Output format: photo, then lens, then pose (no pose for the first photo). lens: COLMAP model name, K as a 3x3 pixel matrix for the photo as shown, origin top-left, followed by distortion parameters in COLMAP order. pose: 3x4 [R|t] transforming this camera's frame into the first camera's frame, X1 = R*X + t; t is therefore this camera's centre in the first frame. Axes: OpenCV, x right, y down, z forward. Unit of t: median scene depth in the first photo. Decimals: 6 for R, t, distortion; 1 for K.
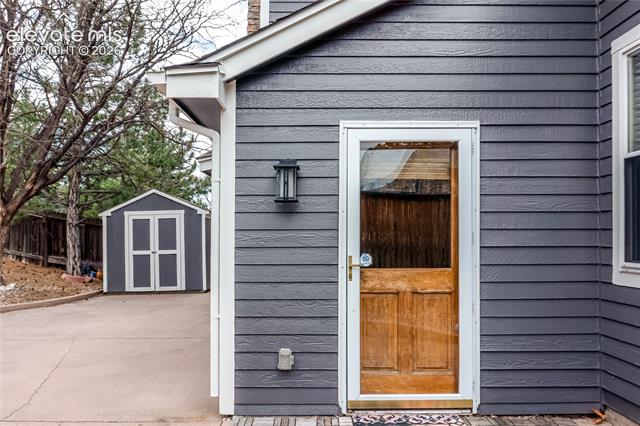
lens RADIAL K [[473.0, 0, 317.0], [0, 473.0, 249.3], [0, 0, 1]] dist [-0.011433, -0.007020]
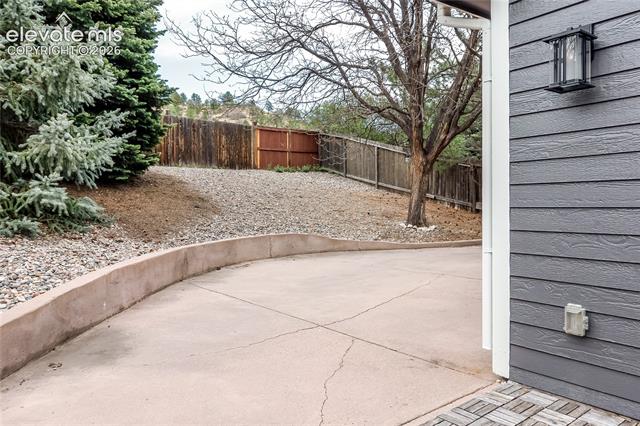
lens RADIAL K [[475.8, 0, 320.0], [0, 475.8, 213.0], [0, 0, 1]] dist [-0.007589, -0.003176]
pose [[0.588804, 0.008210, -0.808234, 0.101054], [0.005162, 0.999890, 0.013917, 0.024521], [0.808259, -0.012367, 0.588697, 0.109501]]
